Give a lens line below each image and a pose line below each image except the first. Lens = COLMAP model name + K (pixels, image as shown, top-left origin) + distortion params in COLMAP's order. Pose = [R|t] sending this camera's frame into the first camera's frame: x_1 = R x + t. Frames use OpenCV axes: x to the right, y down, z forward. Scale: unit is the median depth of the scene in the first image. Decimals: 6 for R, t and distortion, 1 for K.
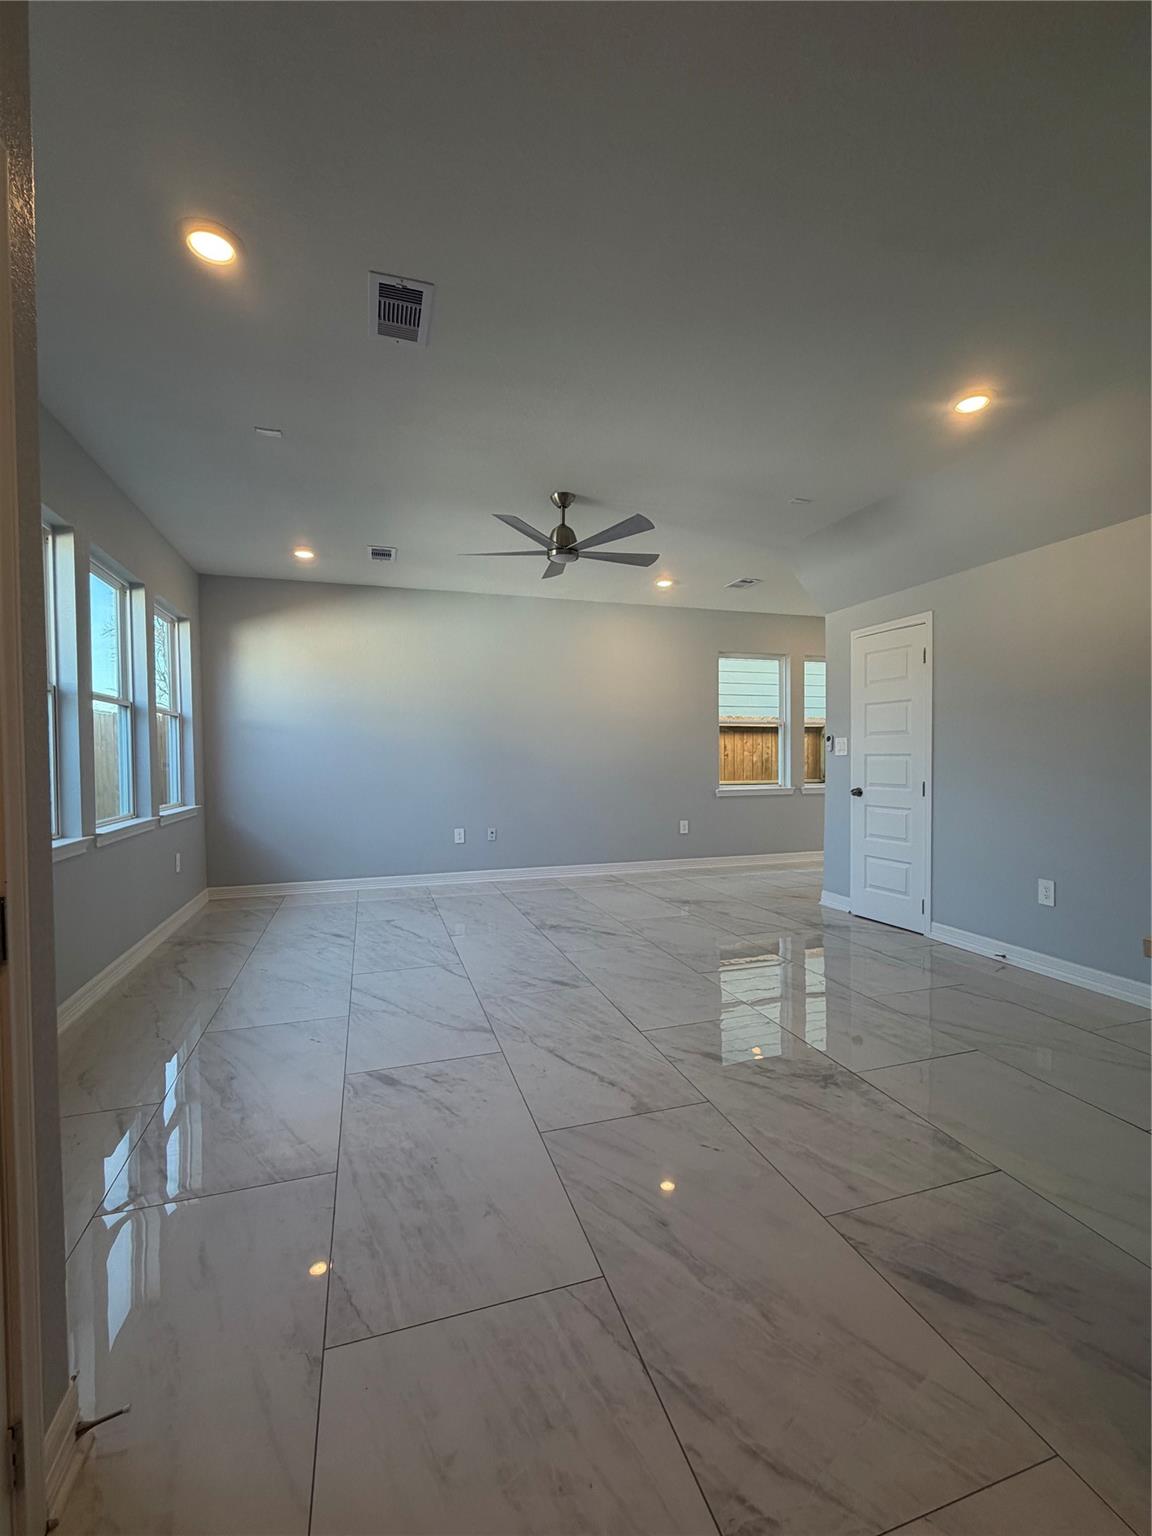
lens RADIAL K [[661.8, 0, 574.3], [0, 661.8, 755.2], [0, 0, 1]] dist [-0.000388, -0.000715]
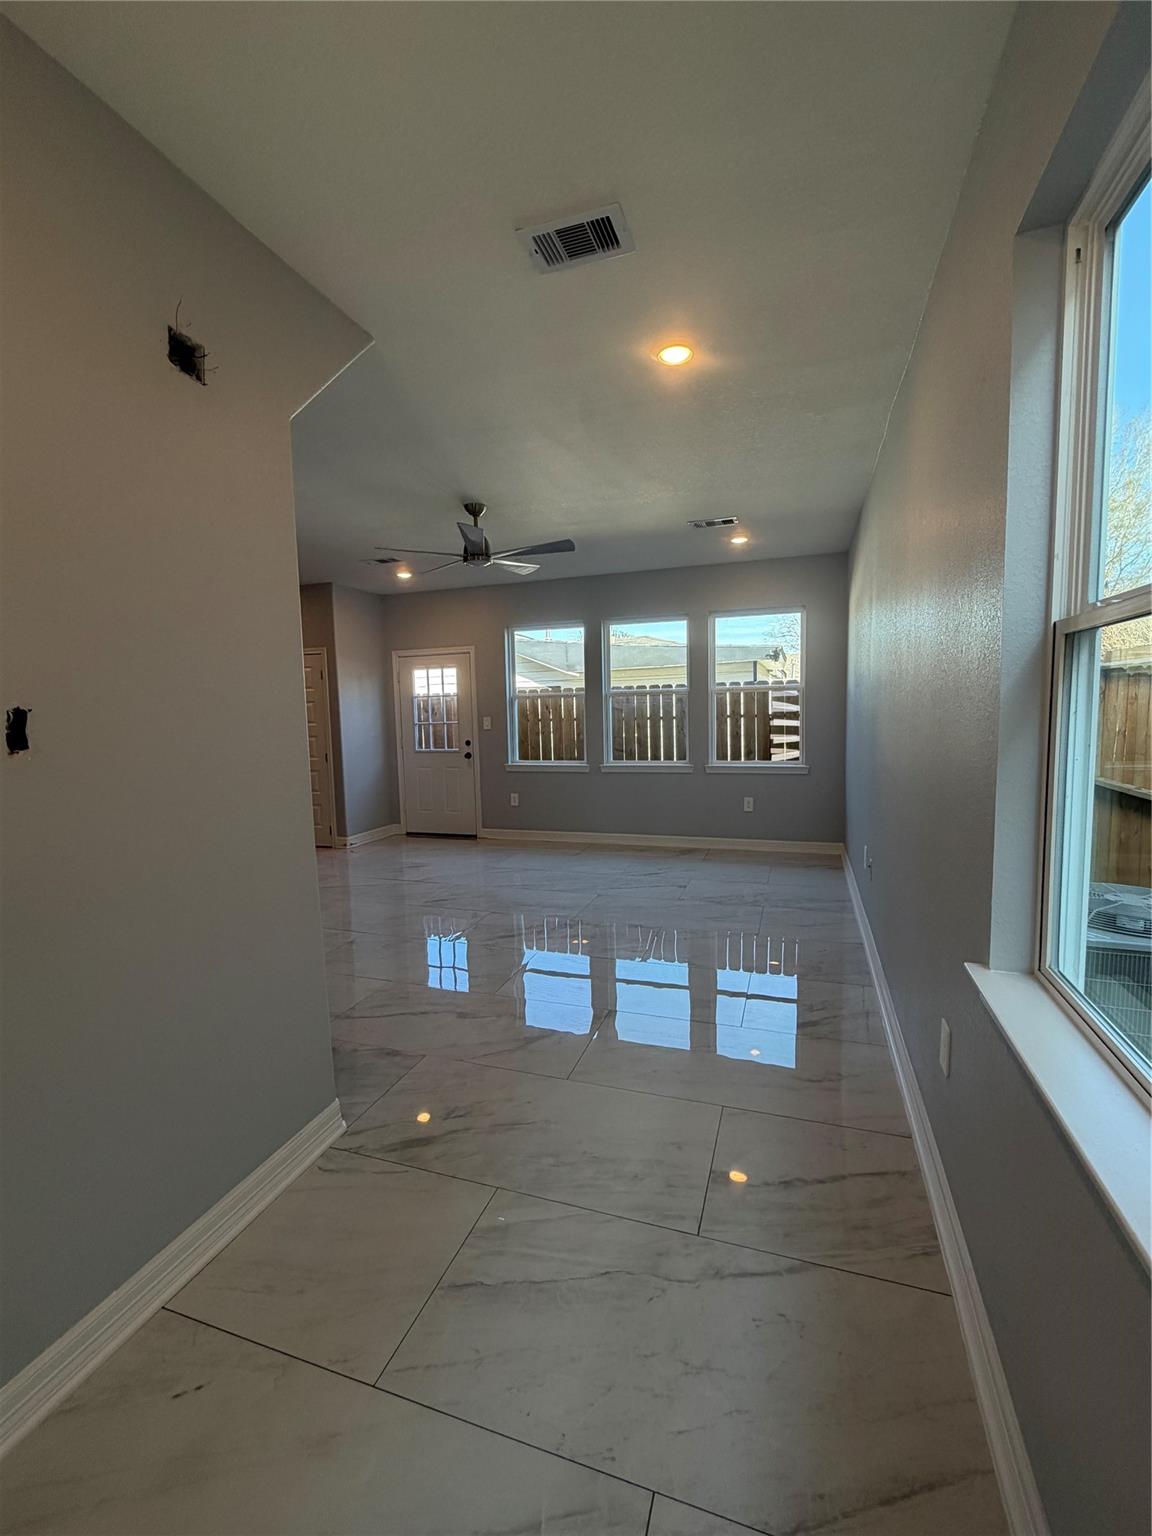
lens RADIAL K [[661.8, 0, 568.3], [0, 661.8, 772.2], [0, 0, 1]] dist [-0.000388, -0.000715]
pose [[-0.590095, 0.102499, -0.800801, 0.771413], [0.032694, 0.994128, 0.103153, -0.057325], [0.806672, 0.034689, -0.589981, 1.702385]]
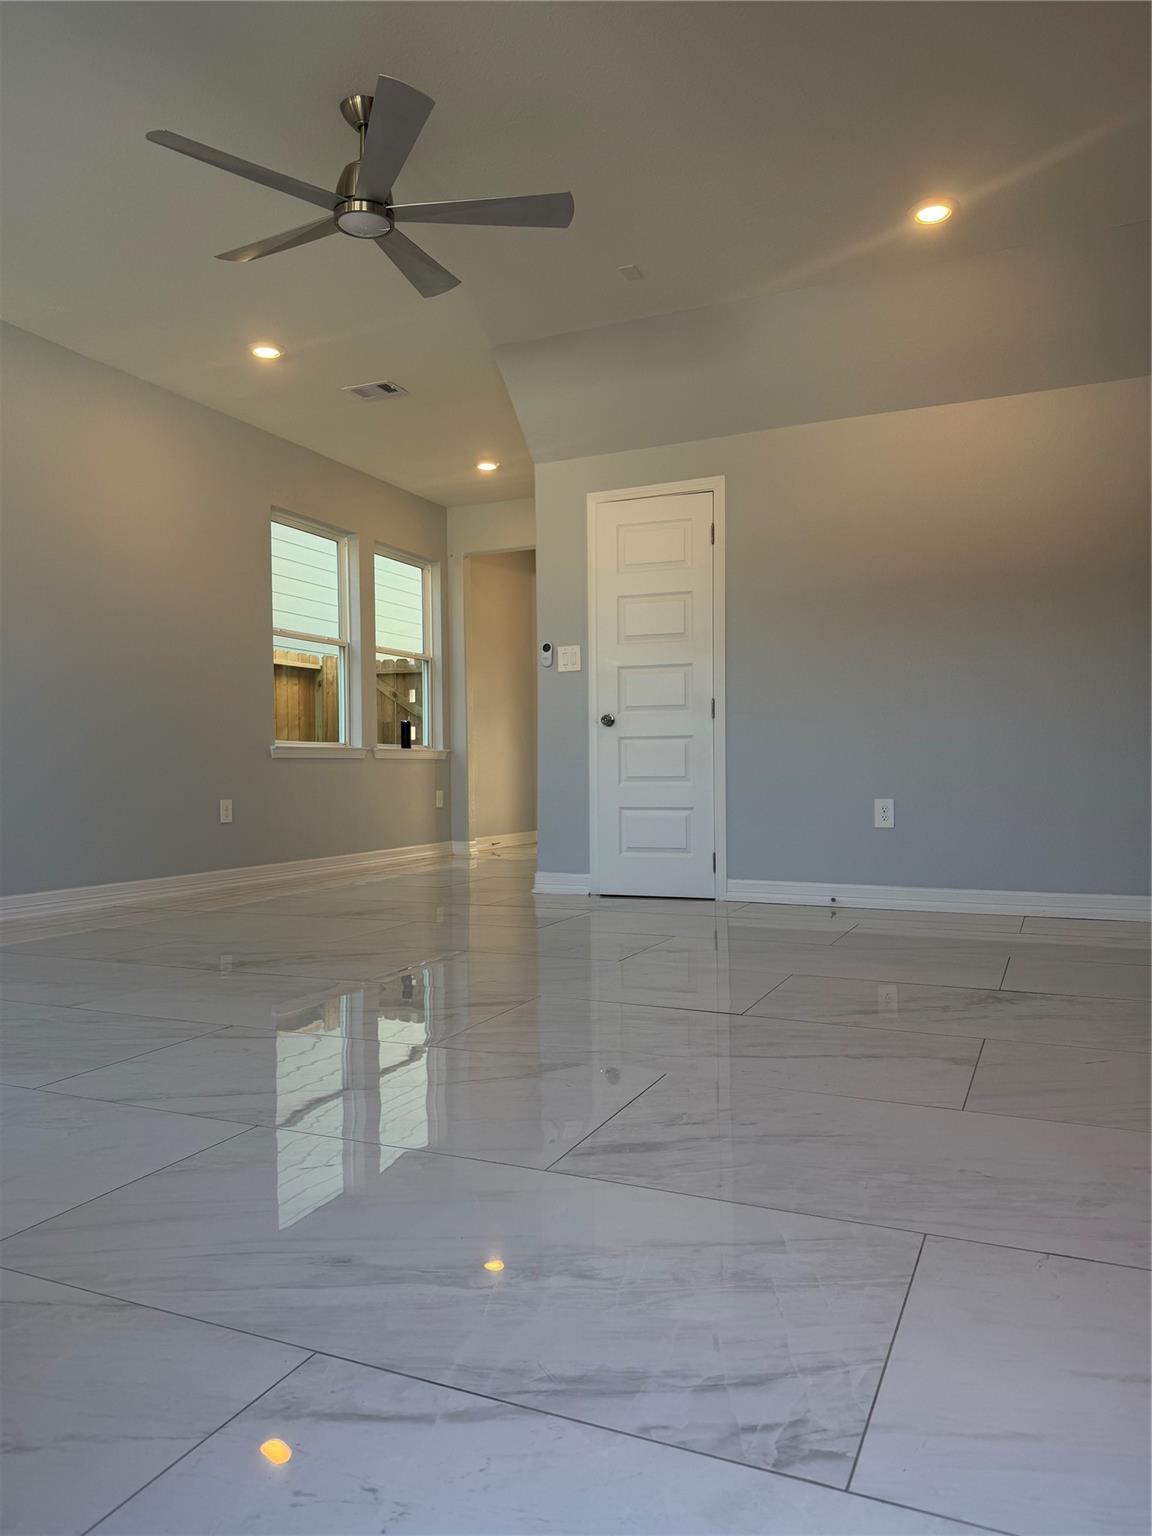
lens RADIAL K [[1082.1, 0, 563.3], [0, 1082.1, 773.5], [0, 0, 1]] dist [0.017055, -0.023749]
pose [[0.669598, -0.000789, 0.742723, -0.522698], [0.002925, 0.999994, -0.001575, 0.130047], [-0.742718, 0.003228, 0.669597, 0.299515]]
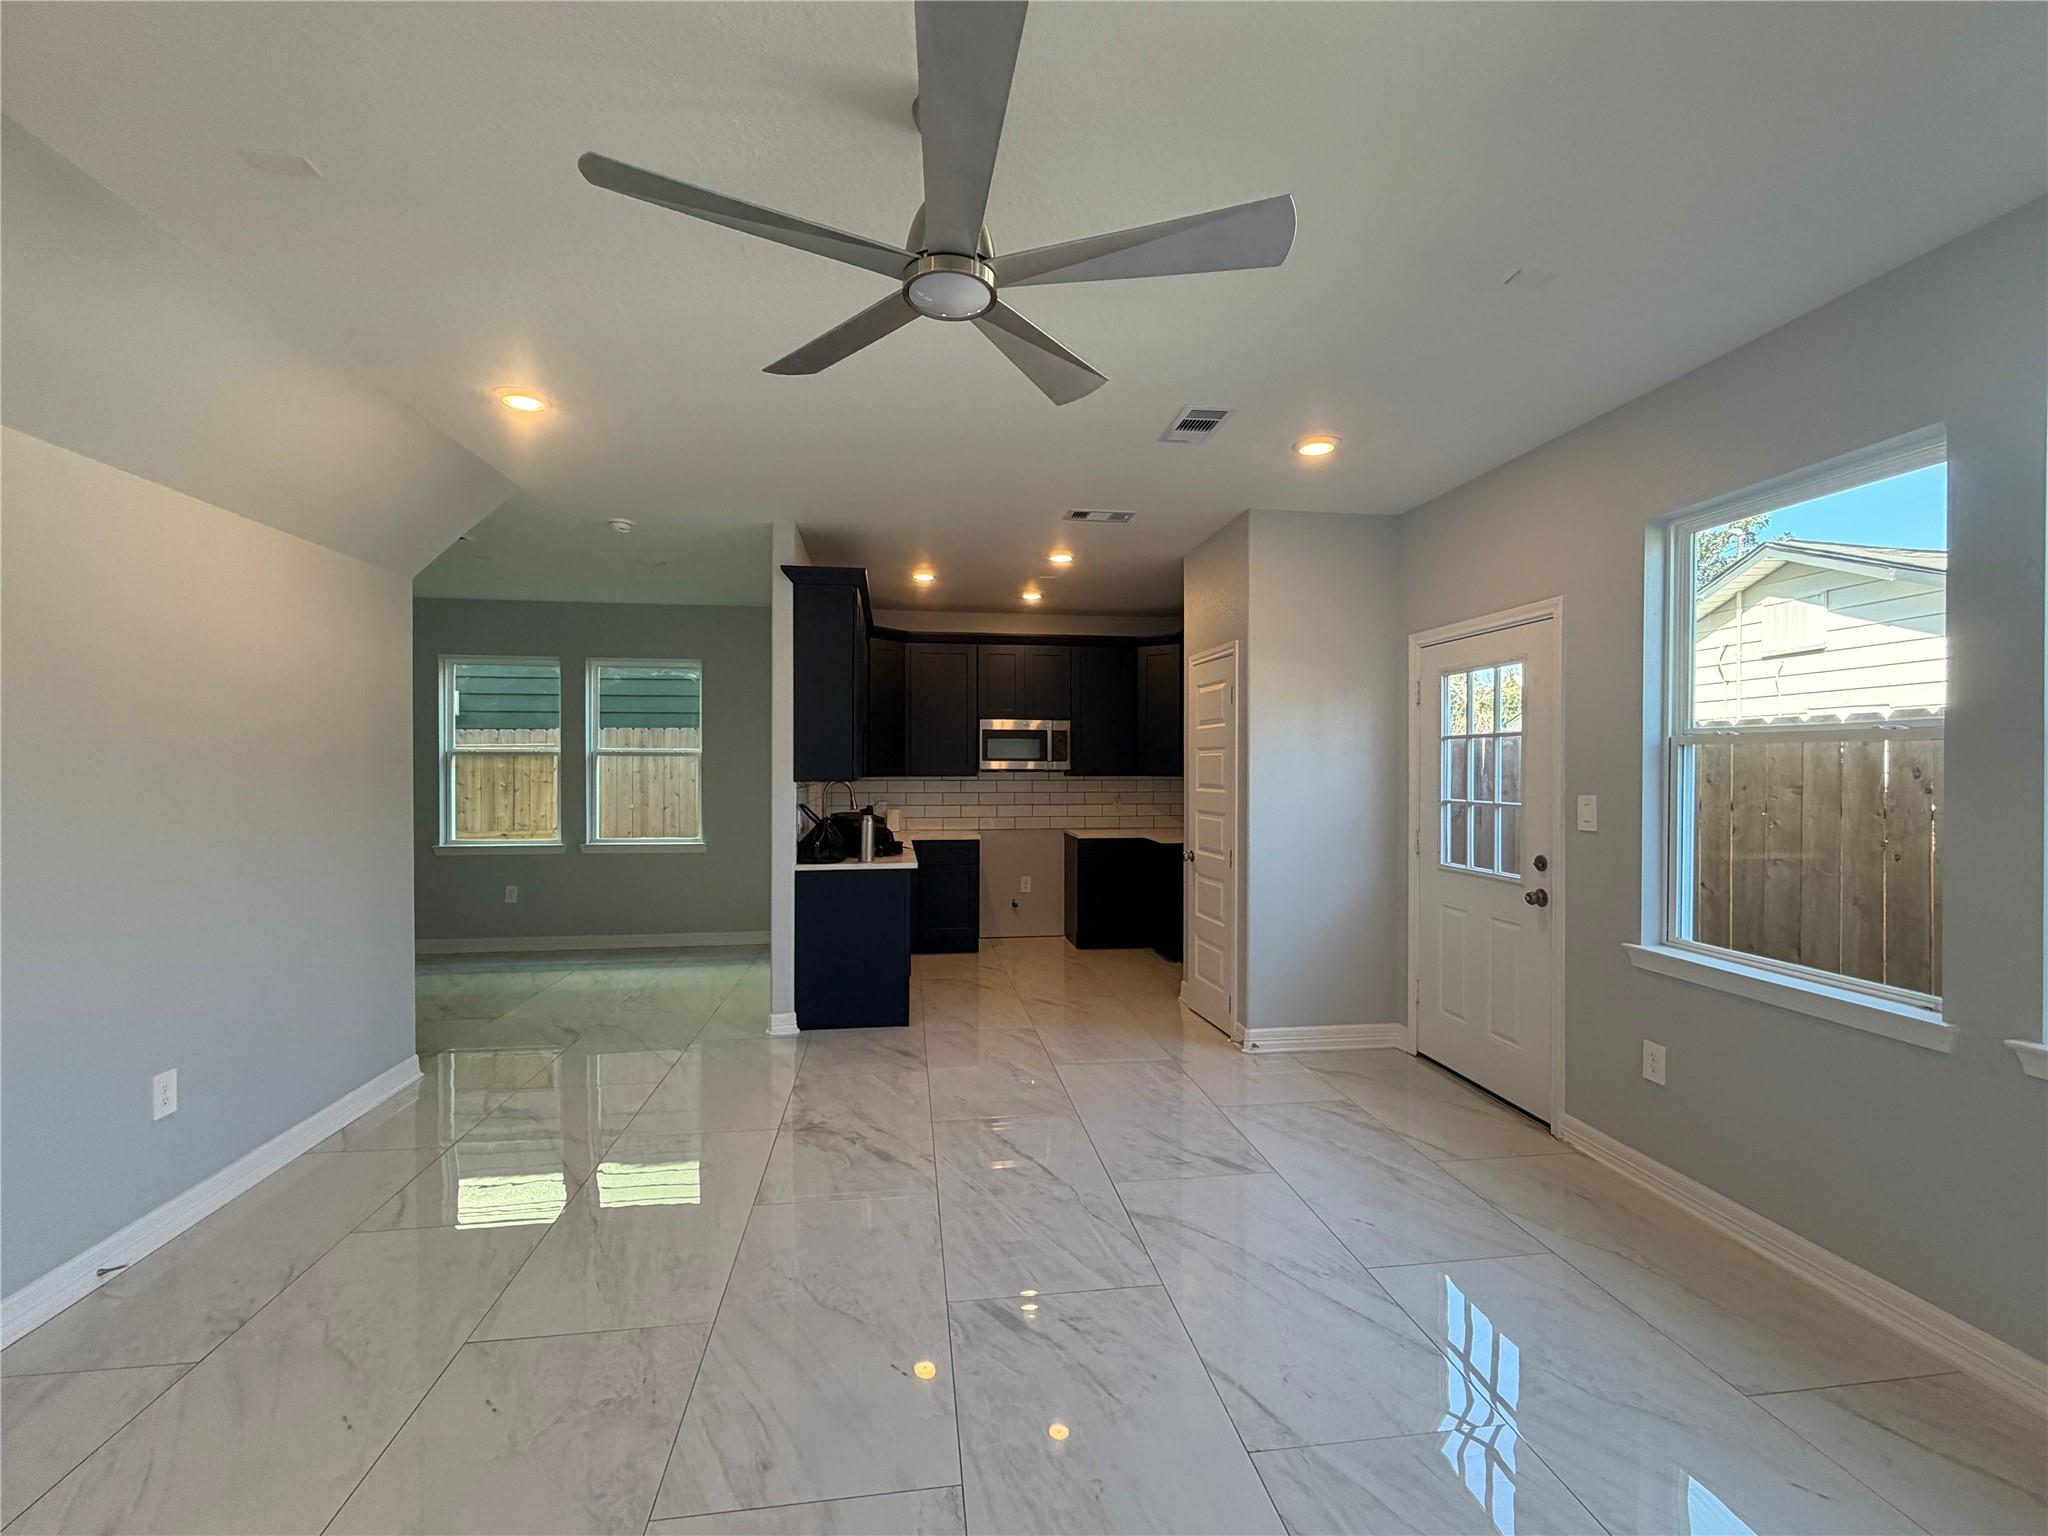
lens RADIAL K [[882.4, 0, 1039.4], [0, 882.4, 762.1], [0, 0, 1]] dist [-0.000388, -0.000715]
pose [[-0.989427, 0.005818, 0.144914, -0.117408], [0.005291, 0.999978, -0.004024, -0.058934], [-0.144935, -0.003215, -0.989436, 1.367899]]
